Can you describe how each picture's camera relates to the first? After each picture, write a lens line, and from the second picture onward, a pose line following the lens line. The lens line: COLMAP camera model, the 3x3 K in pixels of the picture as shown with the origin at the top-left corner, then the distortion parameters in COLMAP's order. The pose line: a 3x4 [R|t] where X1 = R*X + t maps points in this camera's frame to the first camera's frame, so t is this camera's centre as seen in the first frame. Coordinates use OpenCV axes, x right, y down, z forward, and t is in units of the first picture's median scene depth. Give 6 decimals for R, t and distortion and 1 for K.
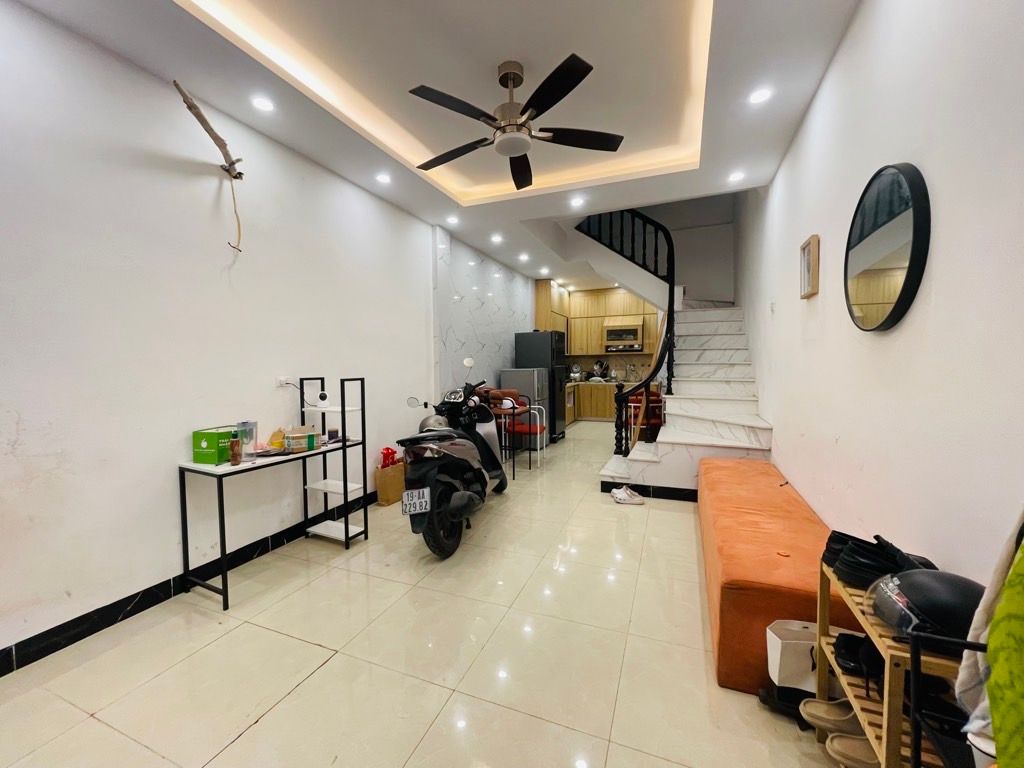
lens RADIAL K [[407.4, 0, 512.3], [0, 407.4, 378.4], [0, 0, 1]] dist [0.003486, 0.000241]
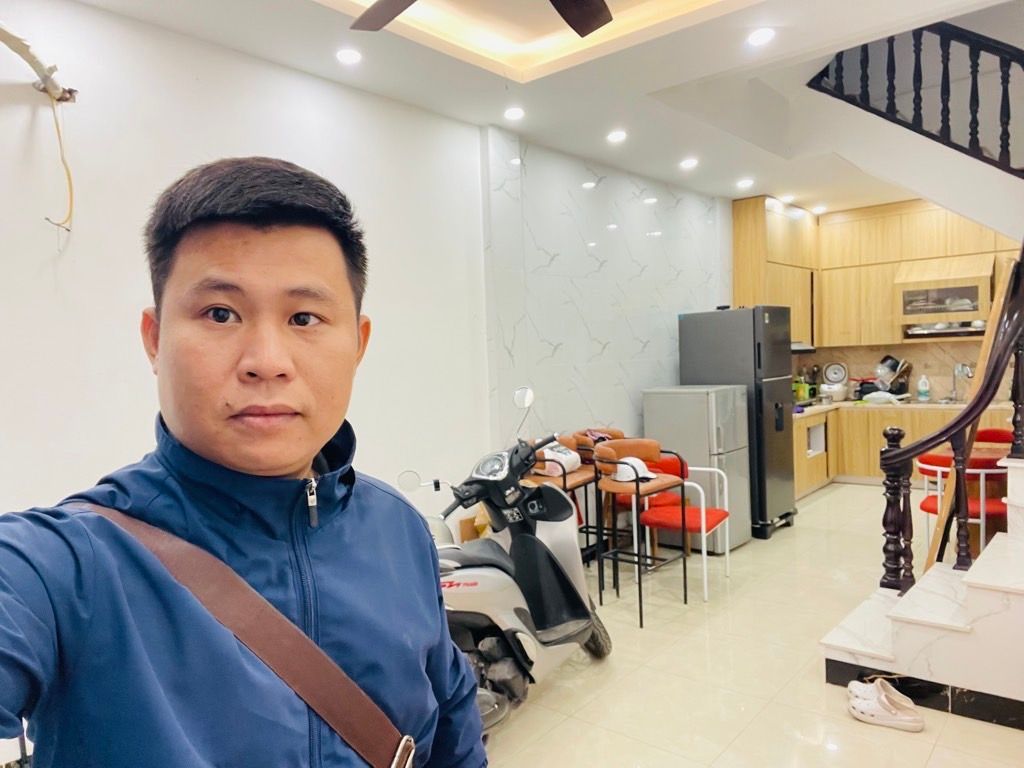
lens RADIAL K [[728.2, 0, 501.2], [0, 728.2, 393.3], [0, 0, 1]] dist [0.042351, -0.023558]
pose [[0.949521, -0.010360, -0.313533, 0.087689], [0.016512, 0.999720, 0.016973, -0.036559], [0.313269, -0.021293, 0.949426, 0.082641]]
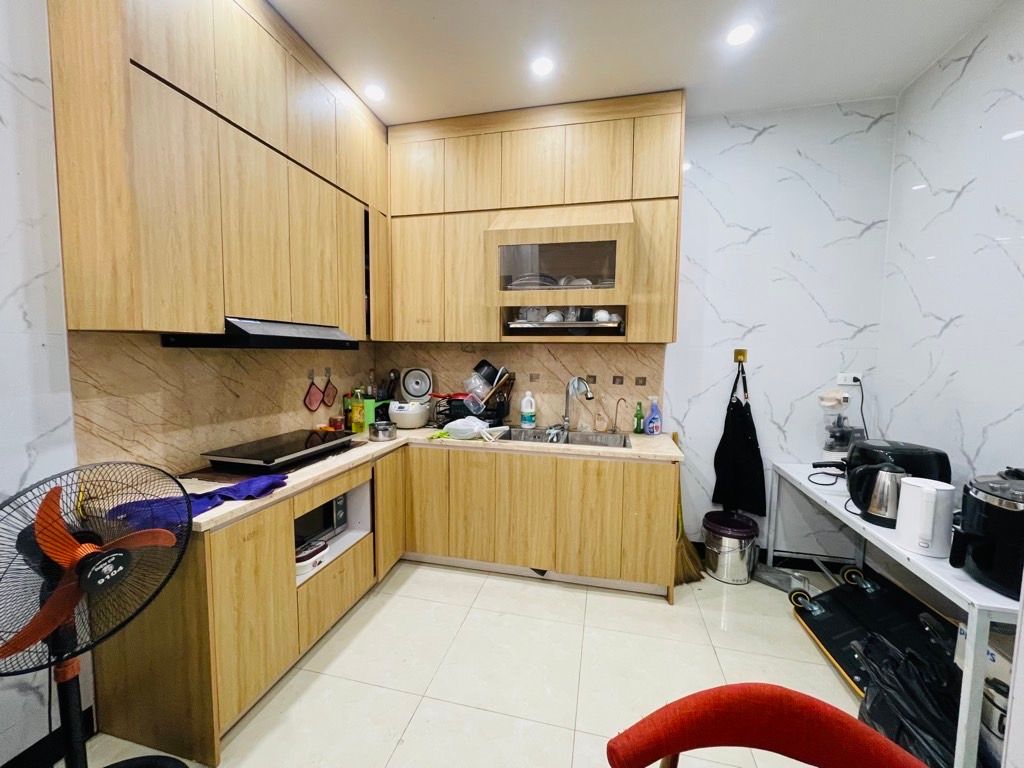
lens RADIAL K [[407.4, 0, 512.7], [0, 407.4, 387.3], [0, 0, 1]] dist [0.003486, 0.000241]
pose [[0.987550, 0.006805, 0.157160, 0.299181], [-0.014152, 0.998856, 0.045677, -0.061687], [-0.156669, -0.047332, 0.986516, 1.103936]]
